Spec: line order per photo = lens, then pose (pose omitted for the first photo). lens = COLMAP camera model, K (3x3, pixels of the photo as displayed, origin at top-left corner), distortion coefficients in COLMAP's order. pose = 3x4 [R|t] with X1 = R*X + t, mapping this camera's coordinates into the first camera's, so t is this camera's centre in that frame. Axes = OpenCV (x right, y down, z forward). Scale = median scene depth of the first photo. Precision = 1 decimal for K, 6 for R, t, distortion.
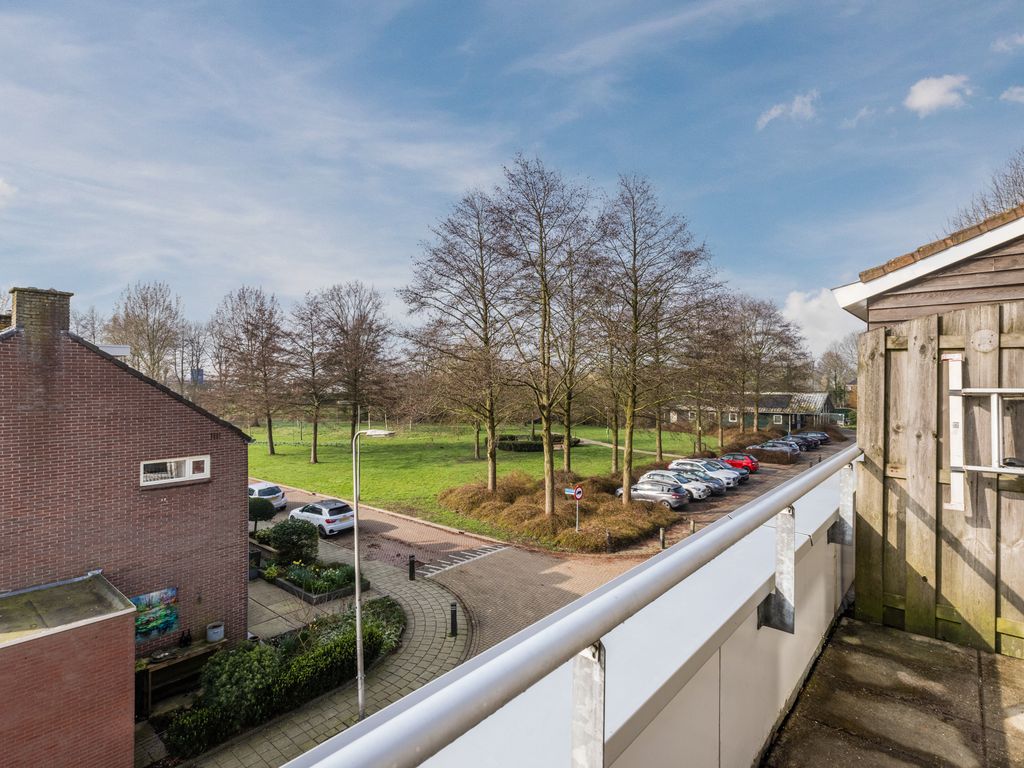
lens RADIAL K [[527.1, 0, 512.0], [0, 527.1, 384.0], [0, 0, 1]] dist [0.004069, -0.000287]
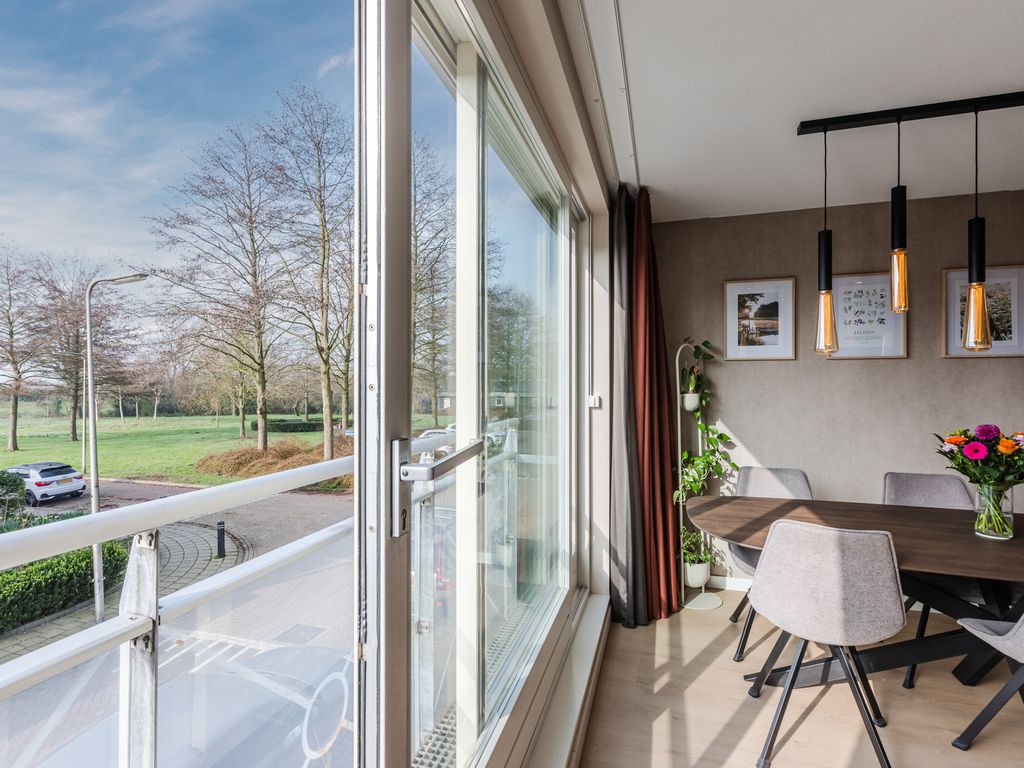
lens RADIAL K [[517.6, 0, 498.3], [0, 517.6, 382.8], [0, 0, 1]] dist [0.003306, -0.001377]
pose [[0.922278, -0.001083, 0.386526, -0.012306], [-0.002189, 0.999965, 0.008025, 0.131834], [-0.386521, -0.008248, 0.922244, 0.005388]]
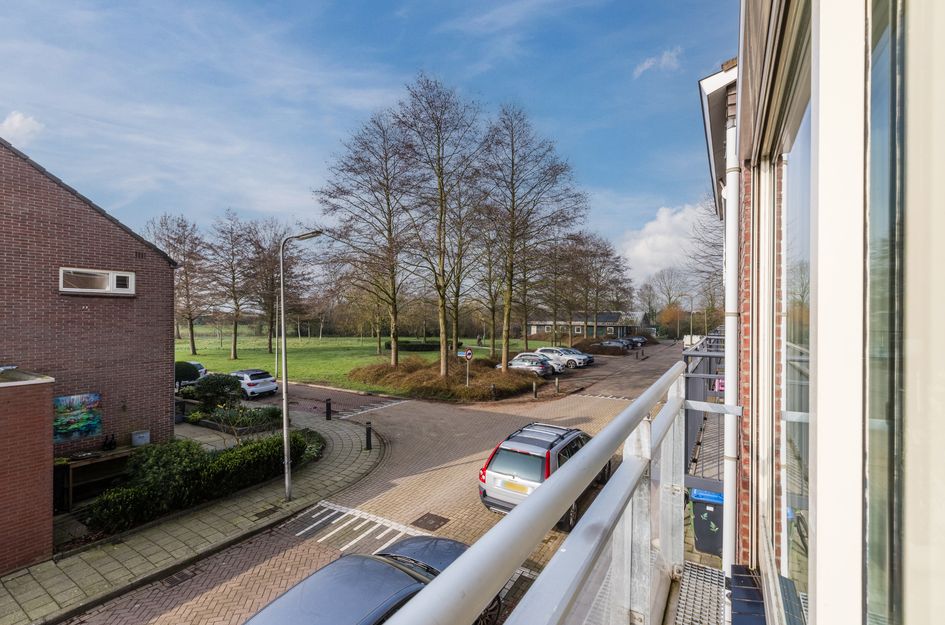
lens RADIAL K [[424.0, 0, 472.5], [0, 424.0, 312.5], [0, 0, 1]] dist [-0.000653, 0.000714]
pose [[0.987824, 0.003662, 0.155534, -0.024007], [-0.004821, 0.999963, 0.007074, 0.129475], [-0.155502, -0.007737, 0.987805, 0.037429]]
